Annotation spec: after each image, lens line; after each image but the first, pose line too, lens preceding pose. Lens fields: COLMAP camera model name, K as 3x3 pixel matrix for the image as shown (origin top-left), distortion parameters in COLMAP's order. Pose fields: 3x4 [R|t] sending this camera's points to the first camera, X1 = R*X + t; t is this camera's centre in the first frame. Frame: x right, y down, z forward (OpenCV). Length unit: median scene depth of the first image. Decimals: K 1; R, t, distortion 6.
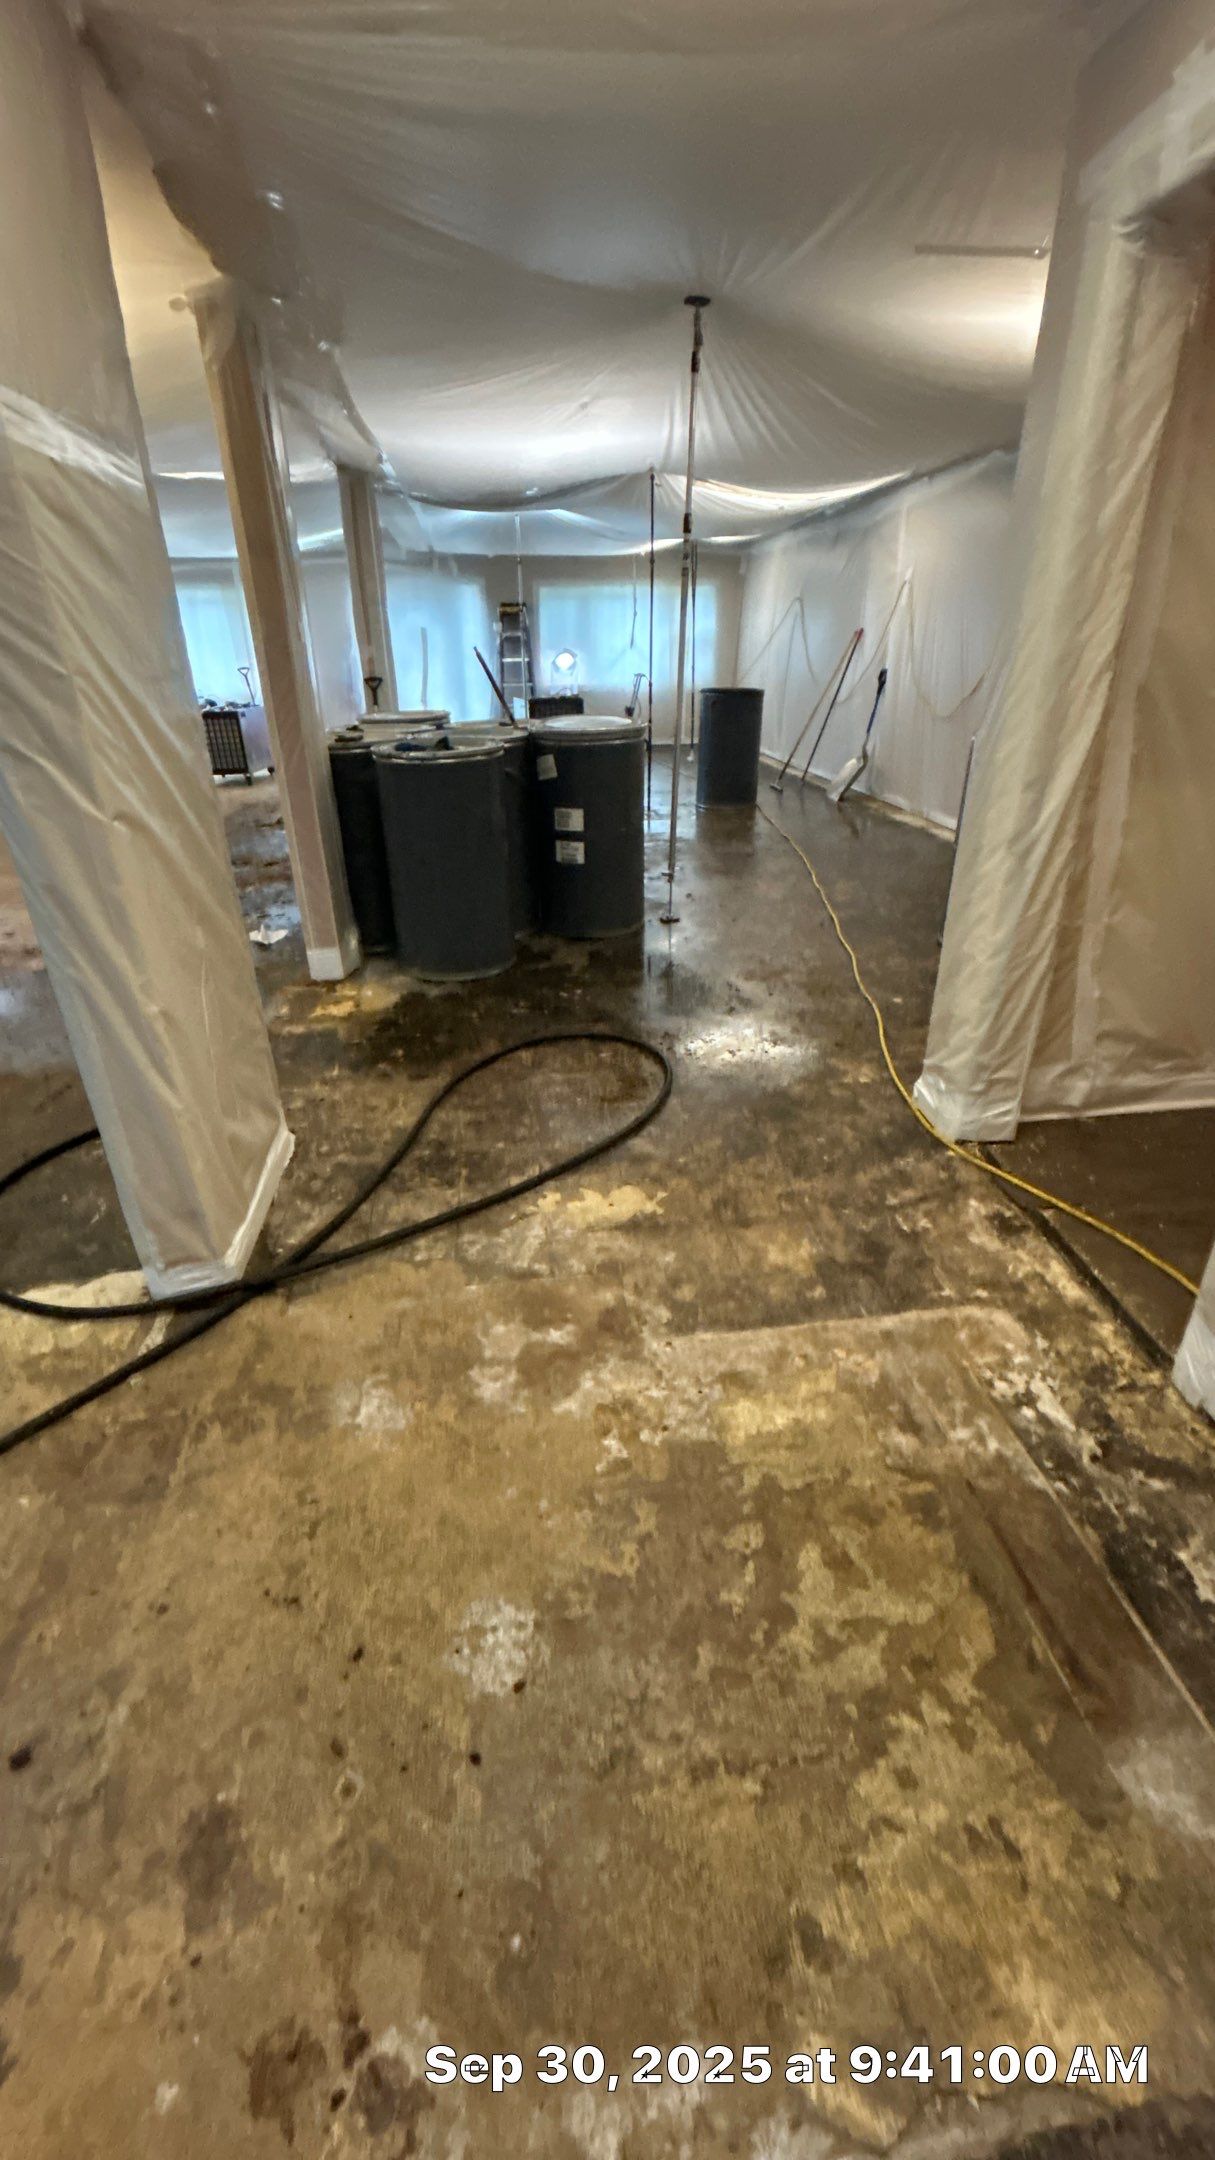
lens RADIAL K [[884.6, 0, 607.5], [0, 884.6, 1080.0], [0, 0, 1]] dist [0.002609, 0.000391]
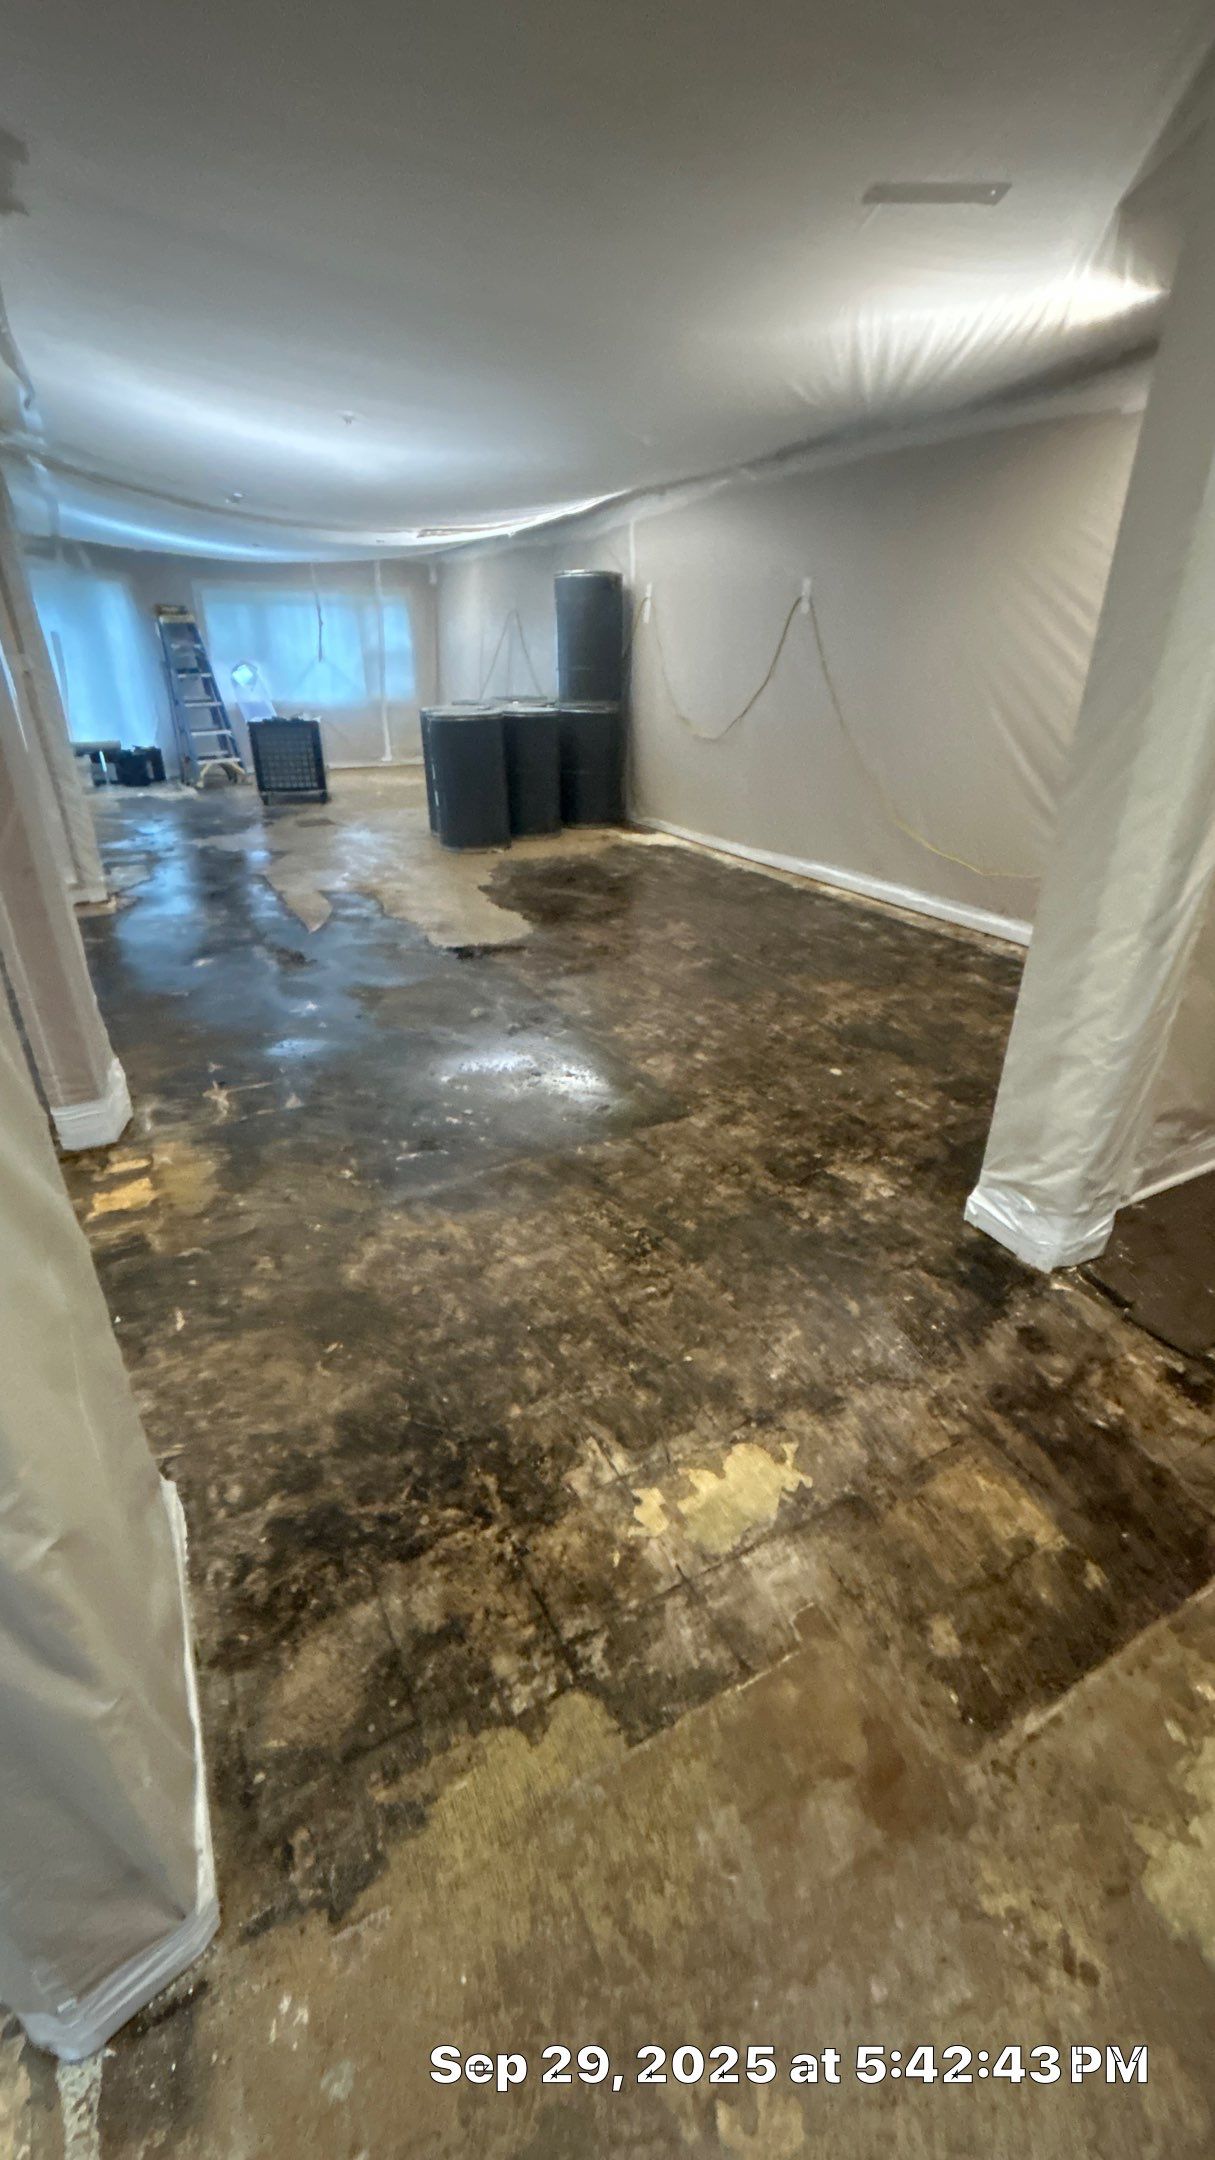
lens RADIAL K [[884.6, 0, 607.5], [0, 884.6, 1080.0], [0, 0, 1]] dist [0.002609, 0.000391]
pose [[0.933939, -0.138105, 0.329674, -0.254798], [0.141973, 0.989792, 0.012440, -0.182131], [-0.328027, 0.035187, 0.944013, 0.351901]]
